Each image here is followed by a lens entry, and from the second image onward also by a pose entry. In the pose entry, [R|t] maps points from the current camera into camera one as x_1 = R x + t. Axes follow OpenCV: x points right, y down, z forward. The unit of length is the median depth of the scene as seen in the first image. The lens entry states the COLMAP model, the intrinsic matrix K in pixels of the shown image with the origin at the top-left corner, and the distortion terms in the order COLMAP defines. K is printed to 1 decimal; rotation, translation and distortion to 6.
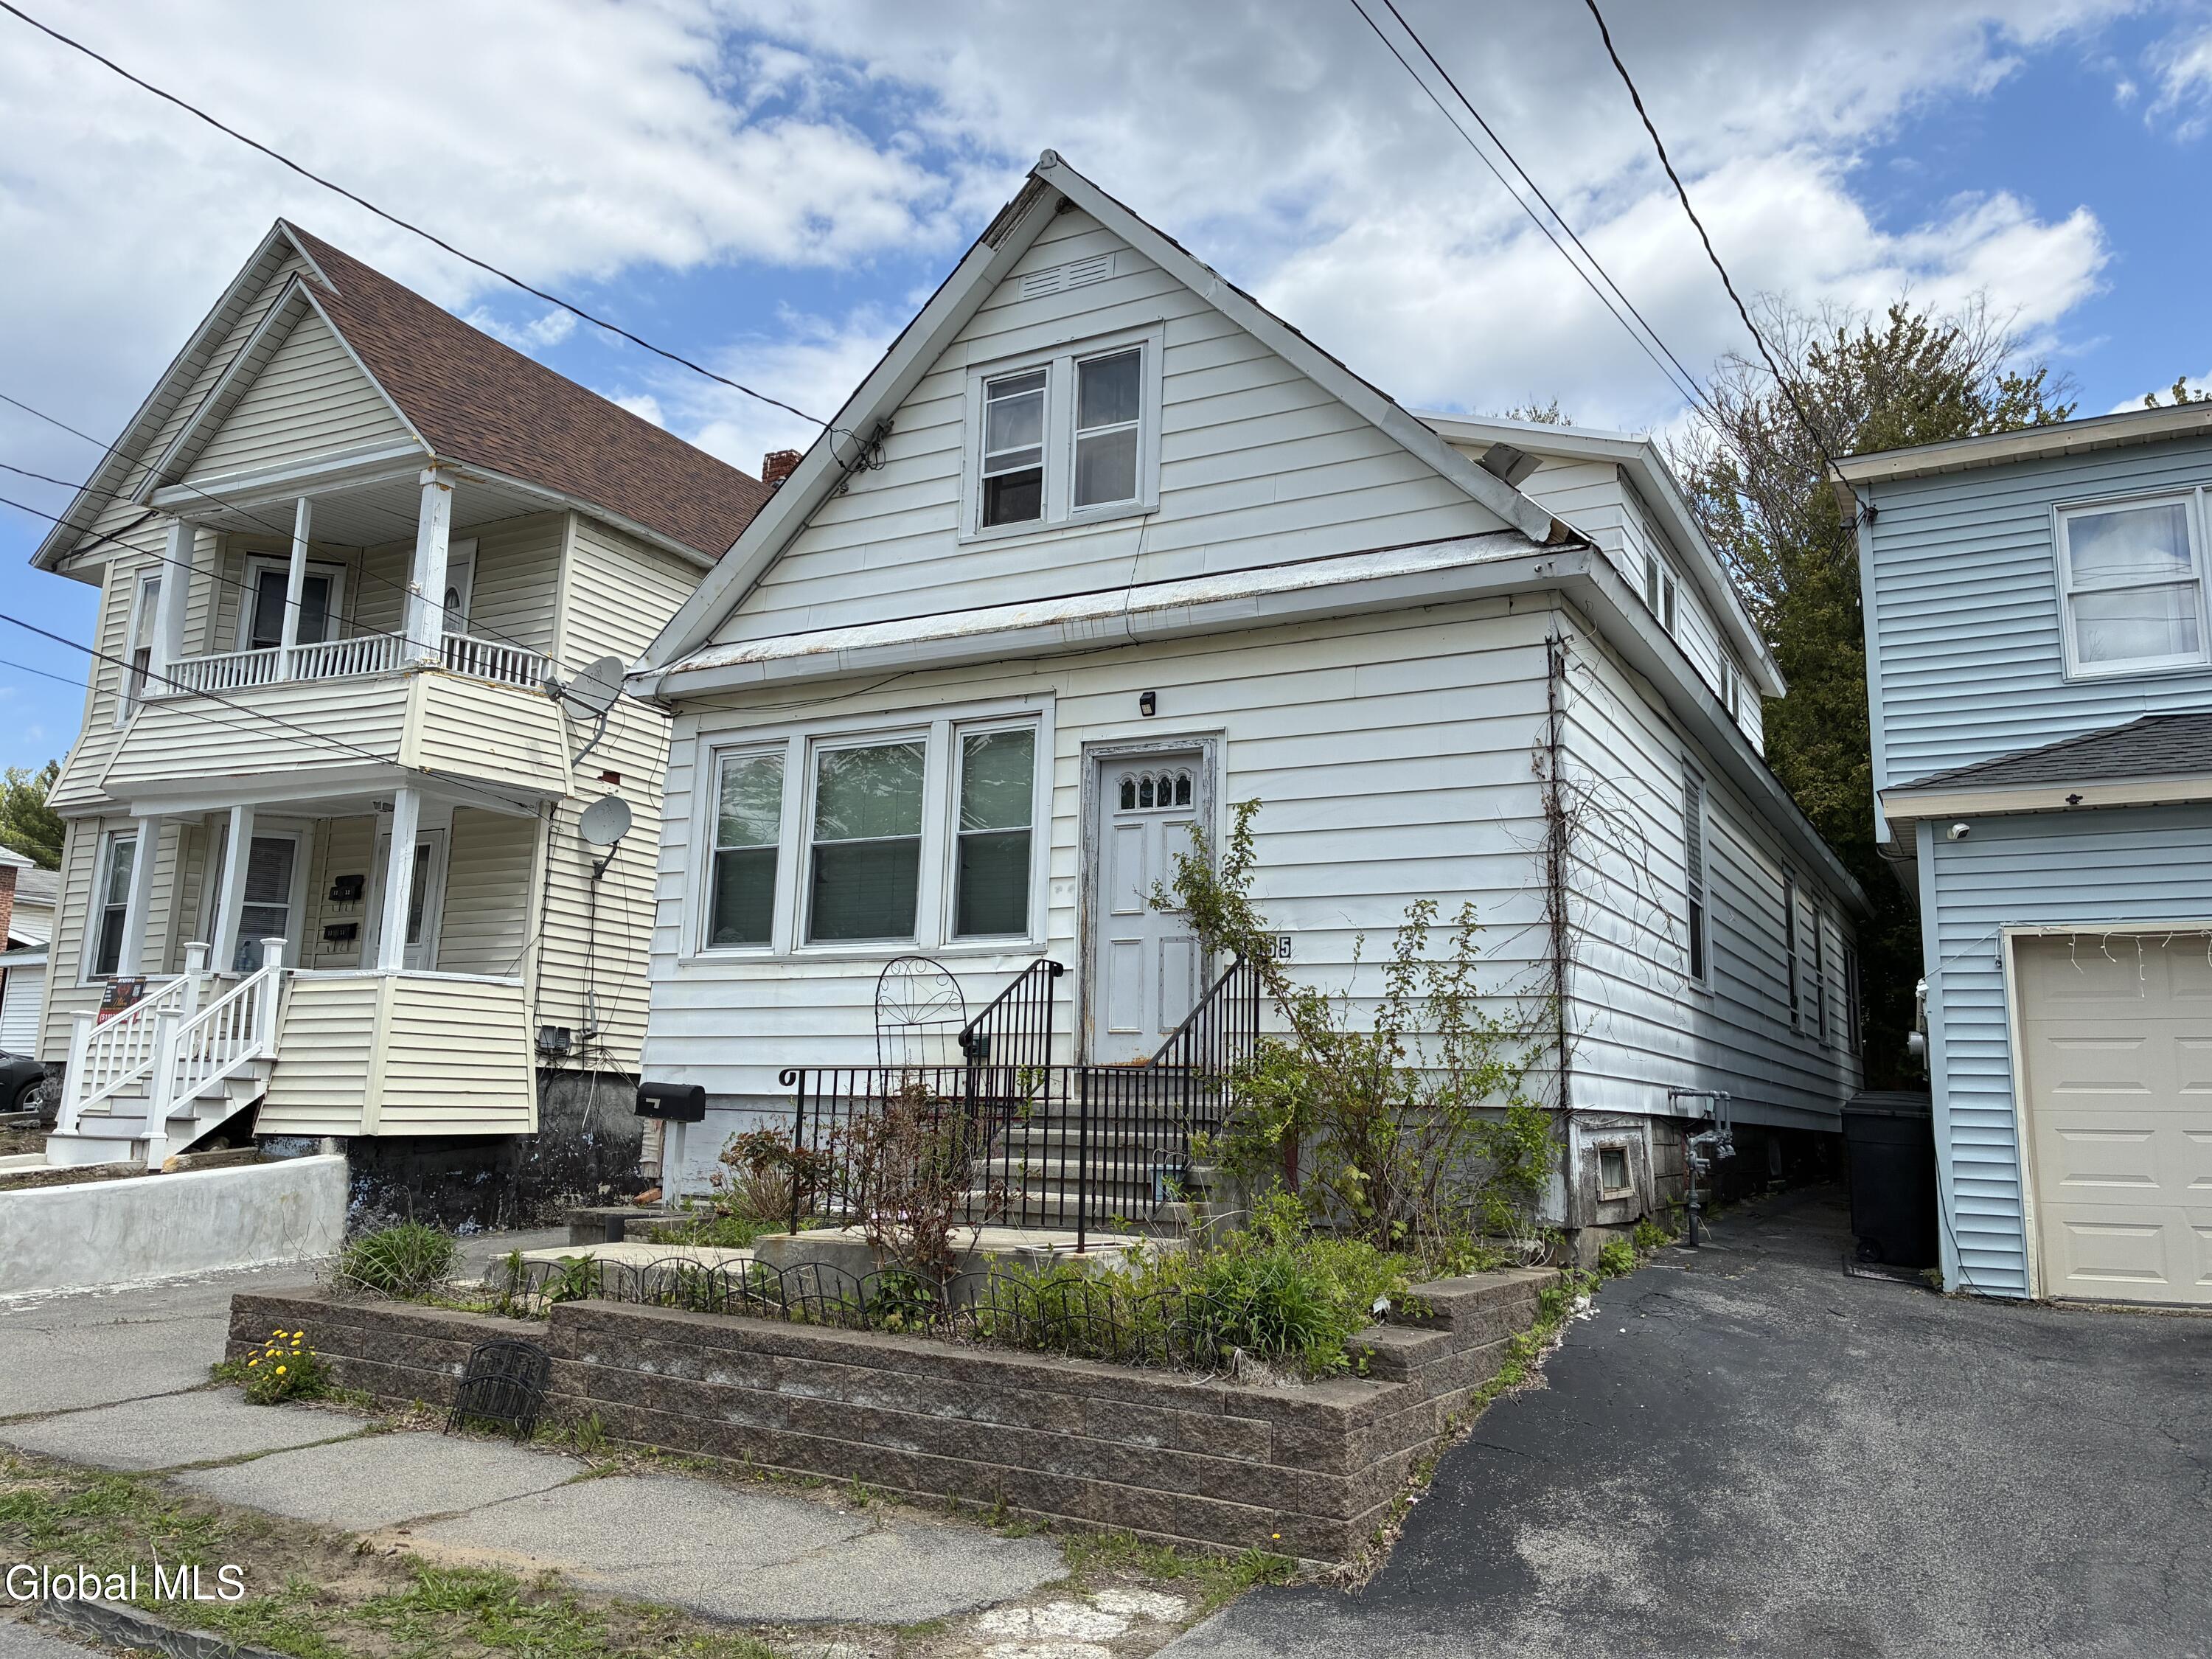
lens RADIAL K [[1680.1, 0, 1118.0], [0, 1680.1, 820.3], [0, 0, 1]] dist [0.031177, -0.003443]
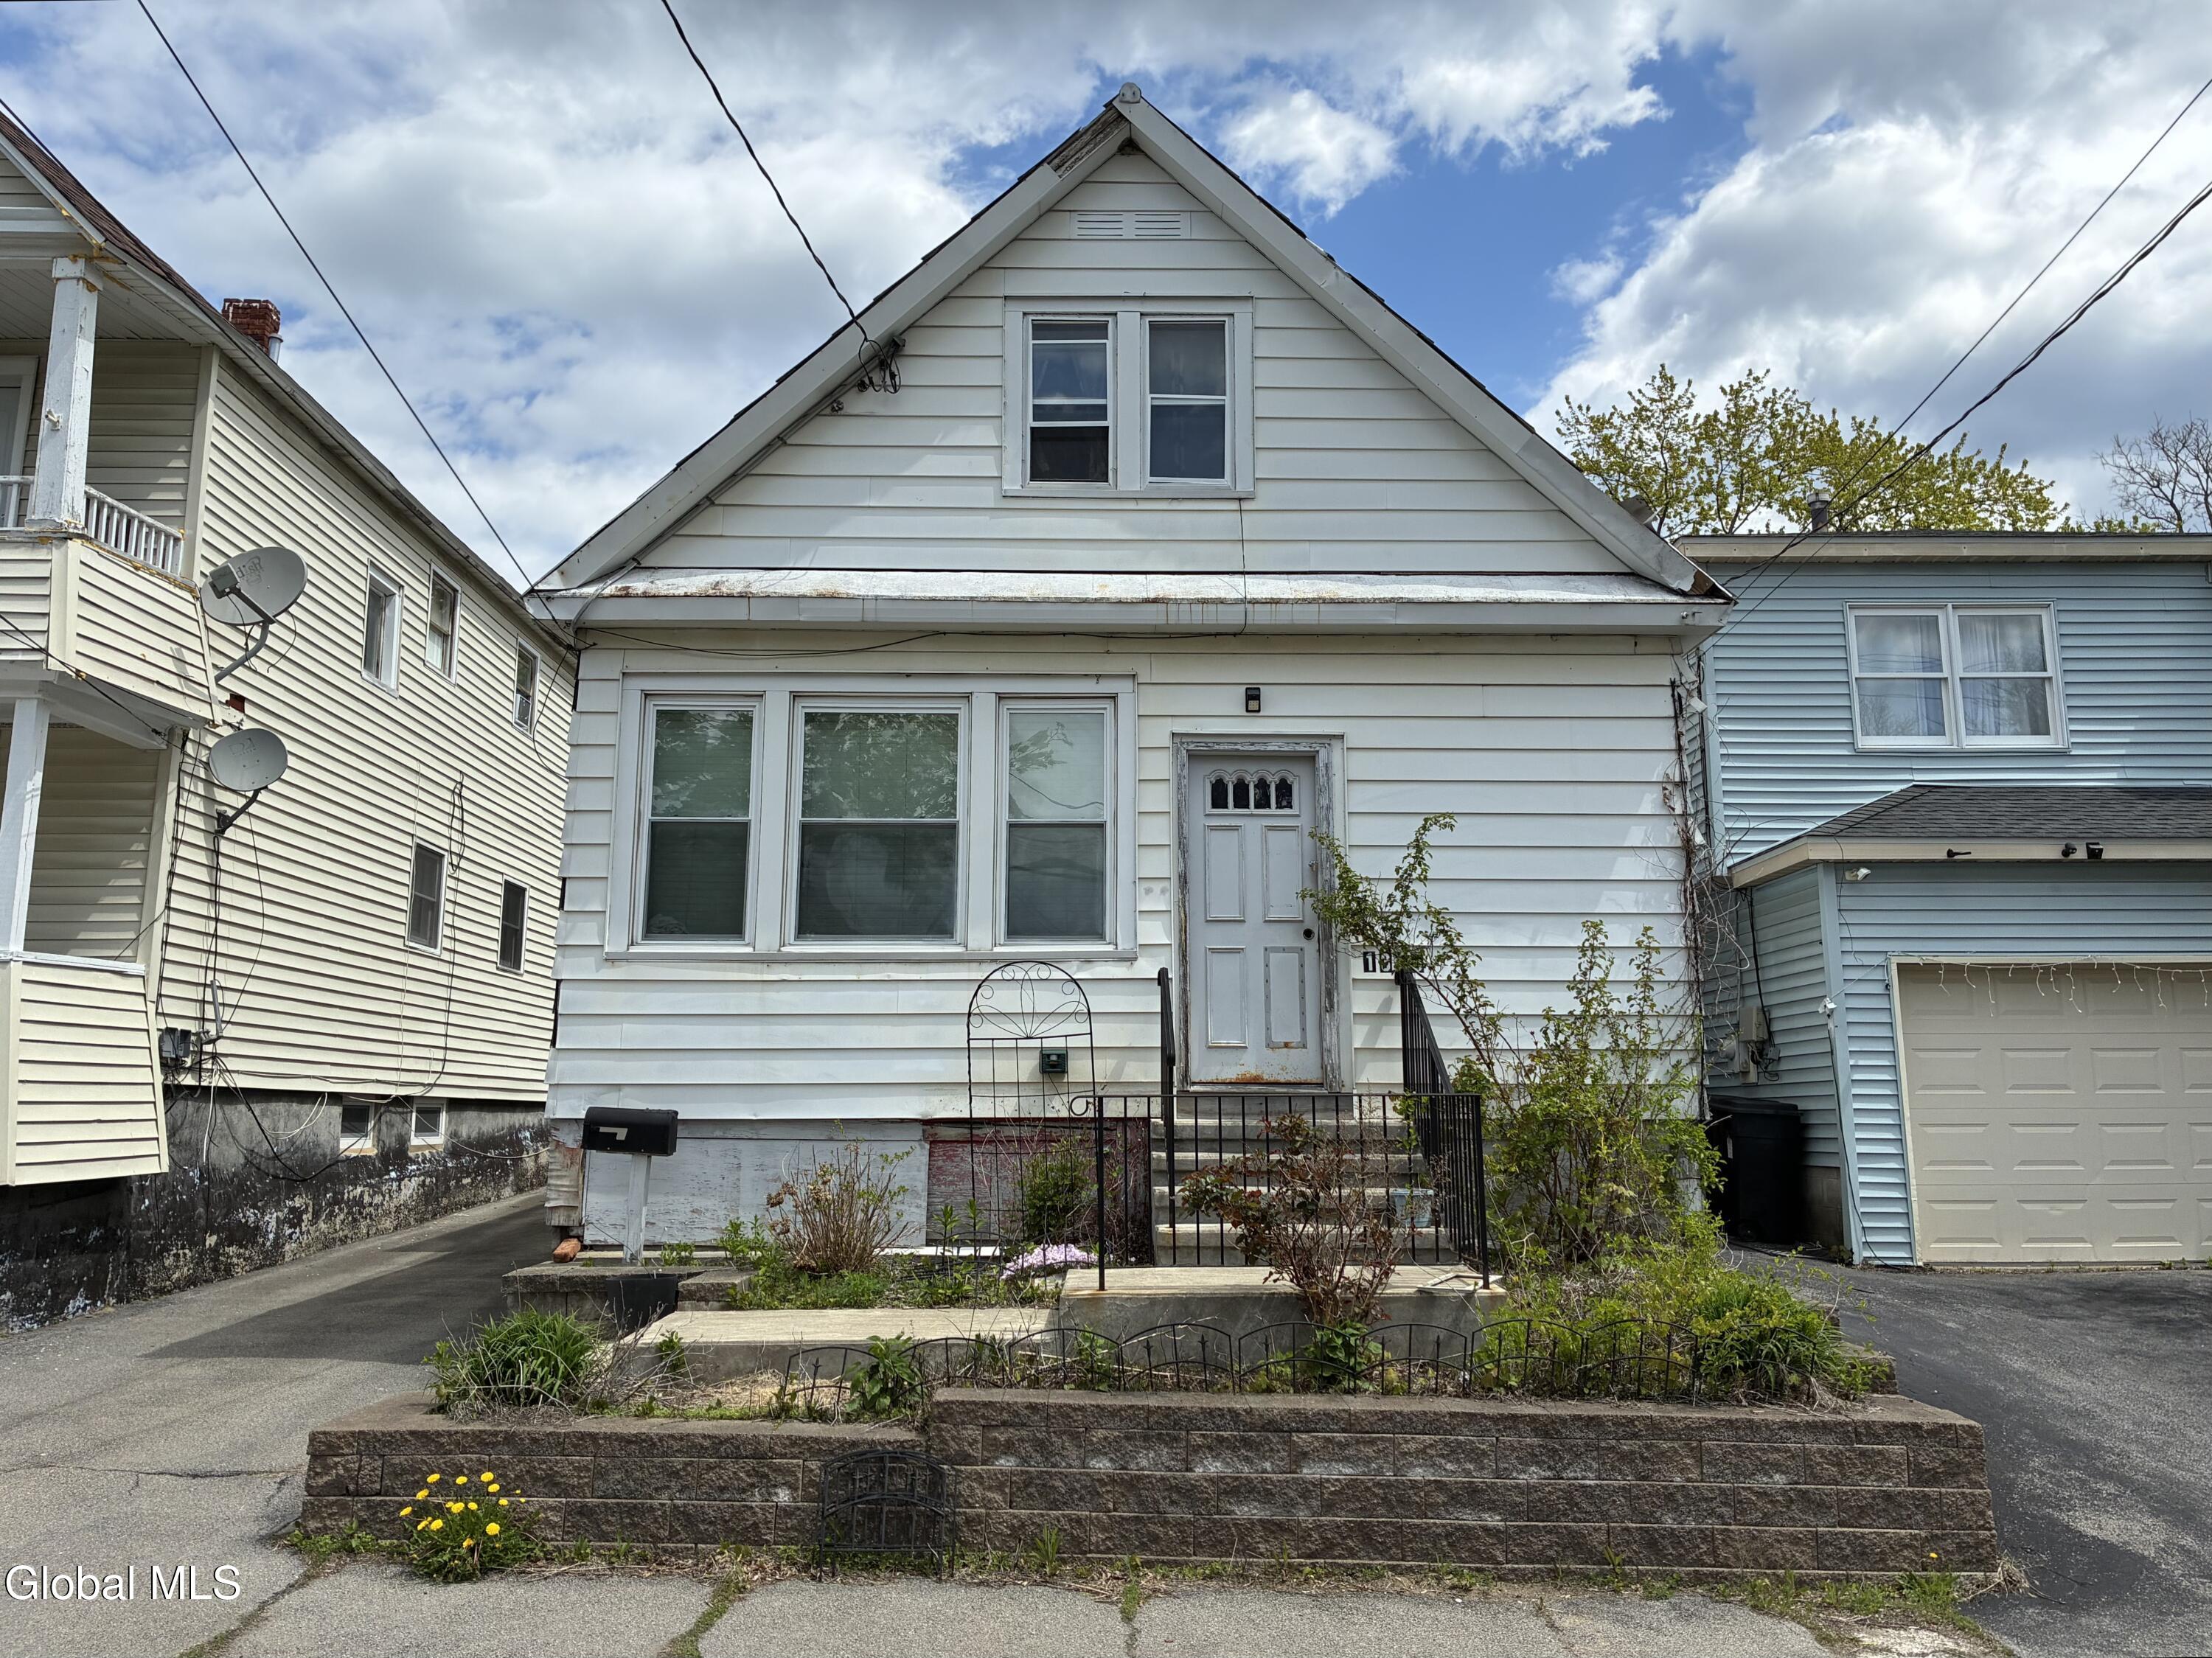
lens RADIAL K [[1701.6, 0, 1115.7], [0, 1701.6, 812.6], [0, 0, 1]] dist [0.026465, -0.004441]
pose [[0.872861, 0.061430, 0.484086, -0.506516], [-0.065755, 0.997803, -0.008057, 0.006929], [-0.483518, -0.024798, 0.874983, 0.193455]]
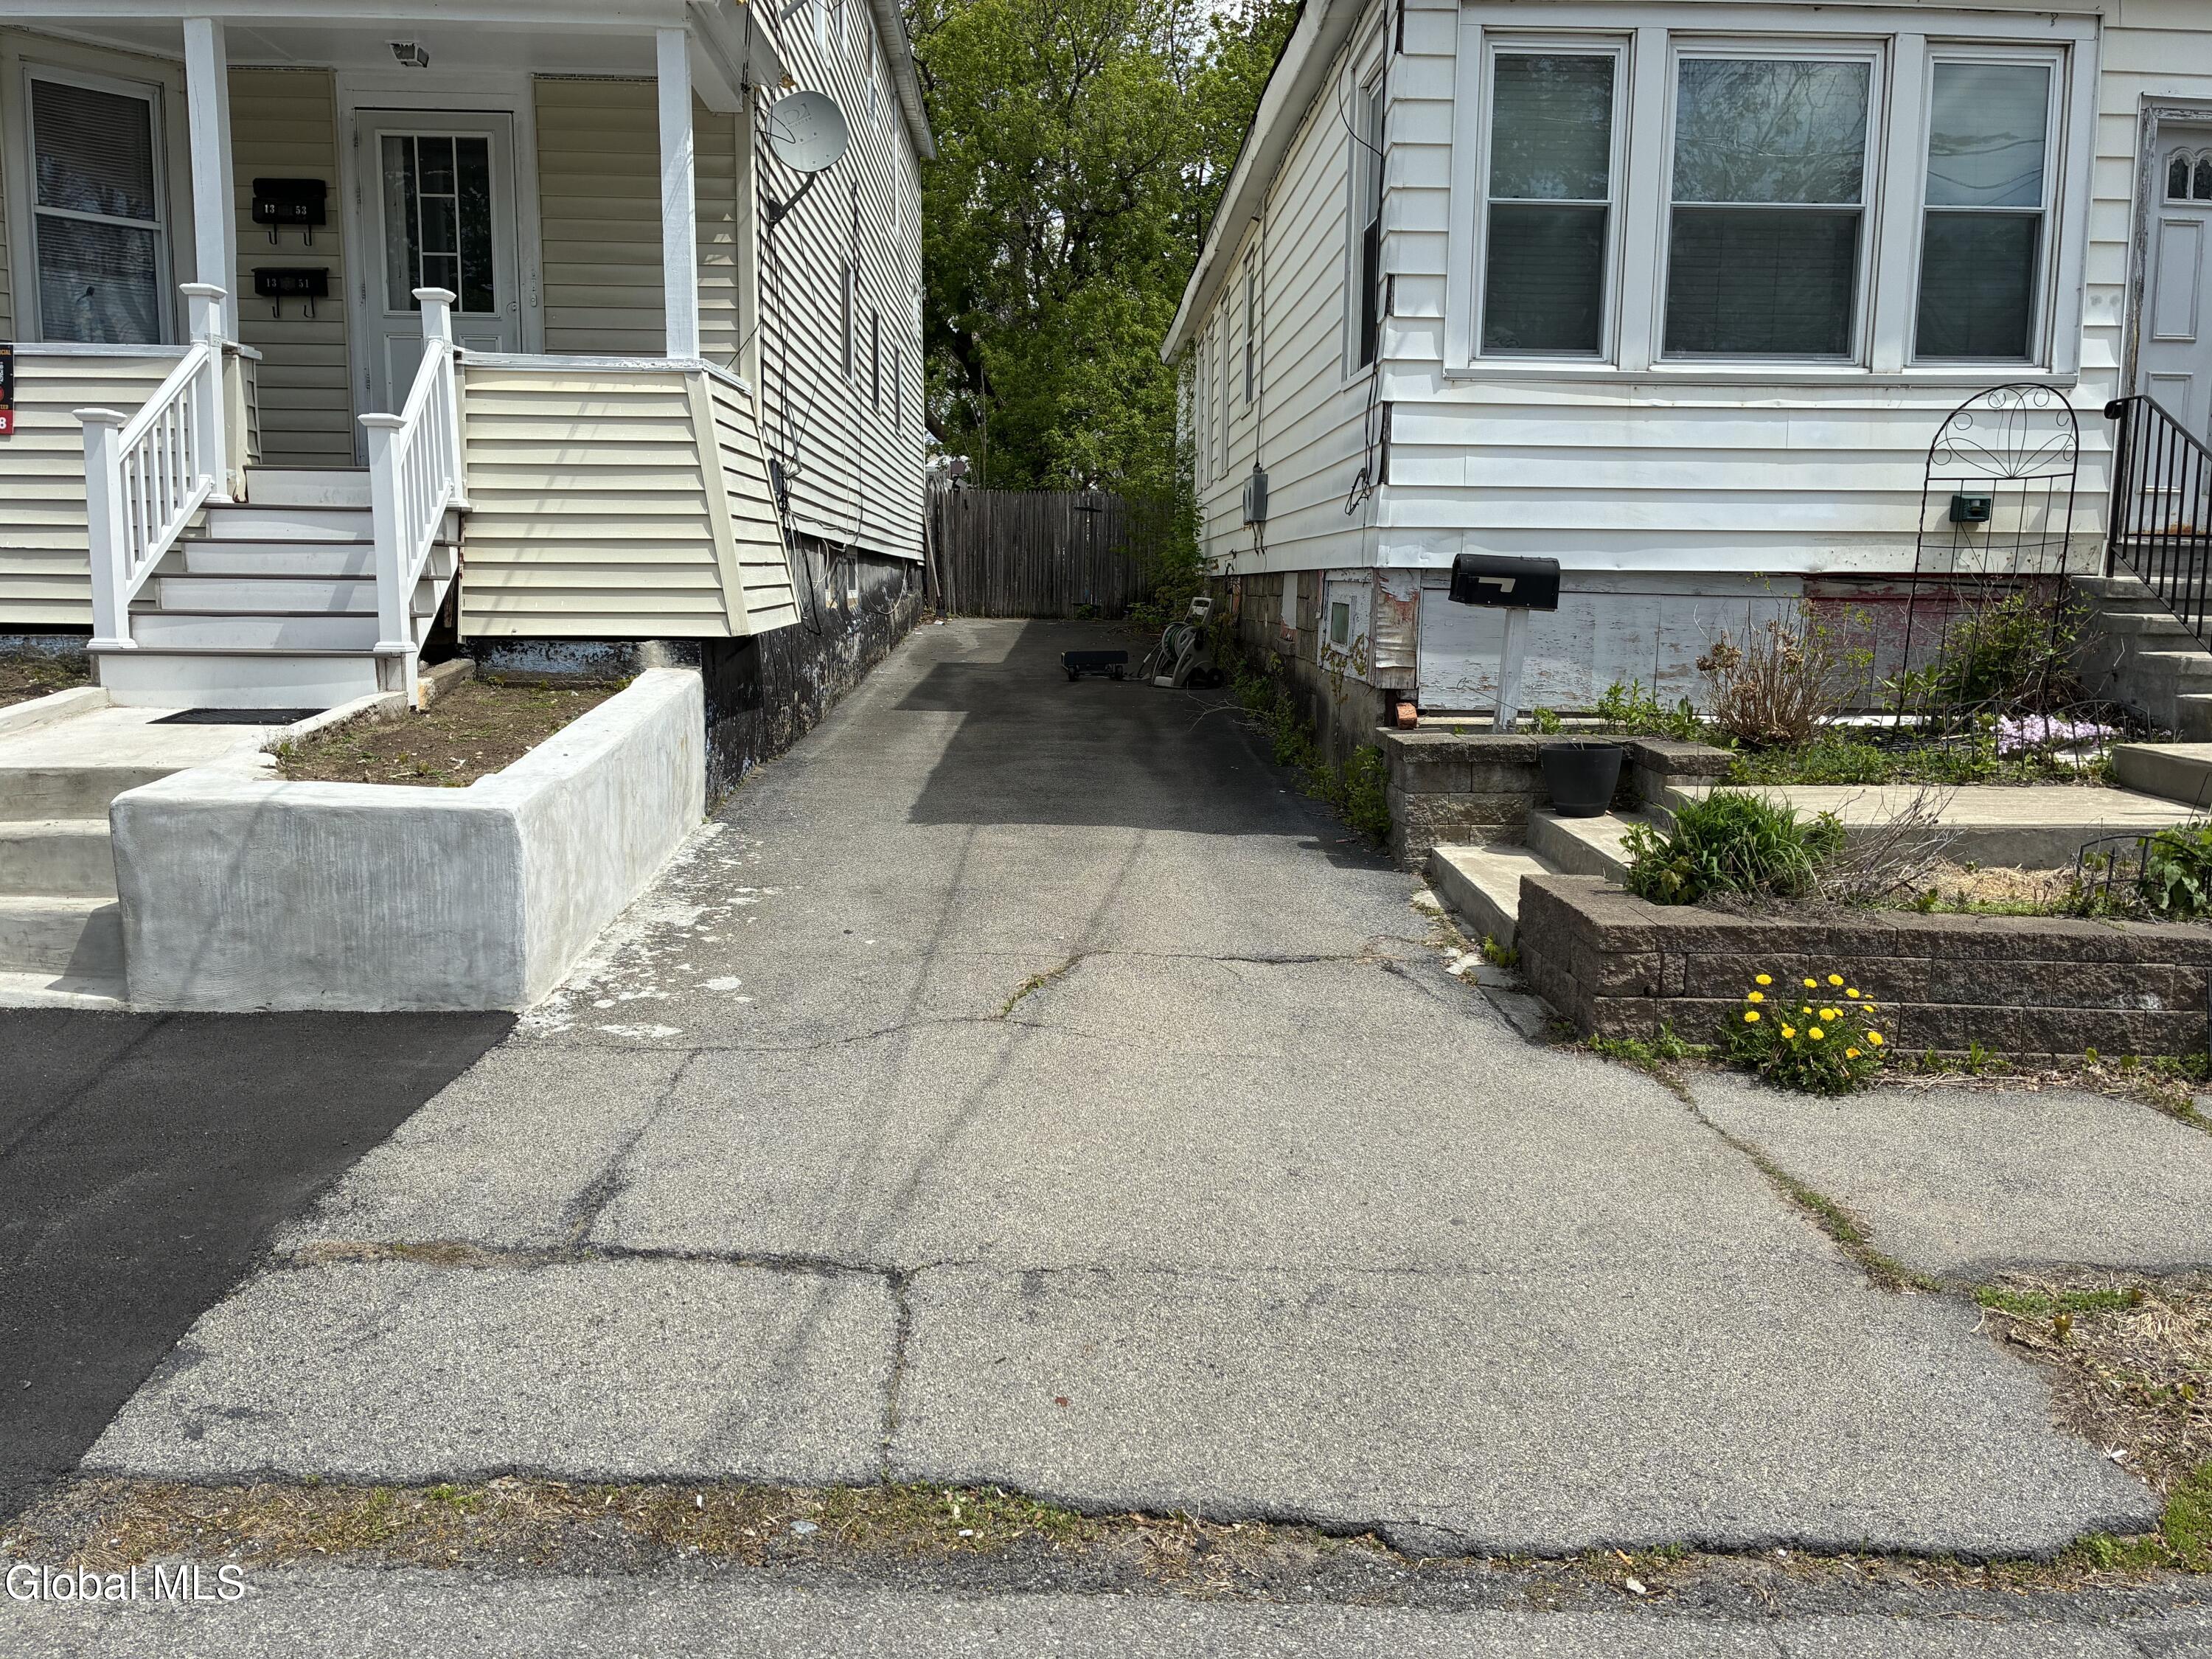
lens RADIAL K [[1672.7, 0, 1110.6], [0, 1672.7, 812.0], [0, 0, 1]] dist [0.029099, -0.024888]
pose [[0.861715, -0.083372, 0.500496, -0.821499], [-0.080398, 0.951510, 0.296925, 0.070500], [-0.500982, -0.296103, 0.813228, 0.534717]]
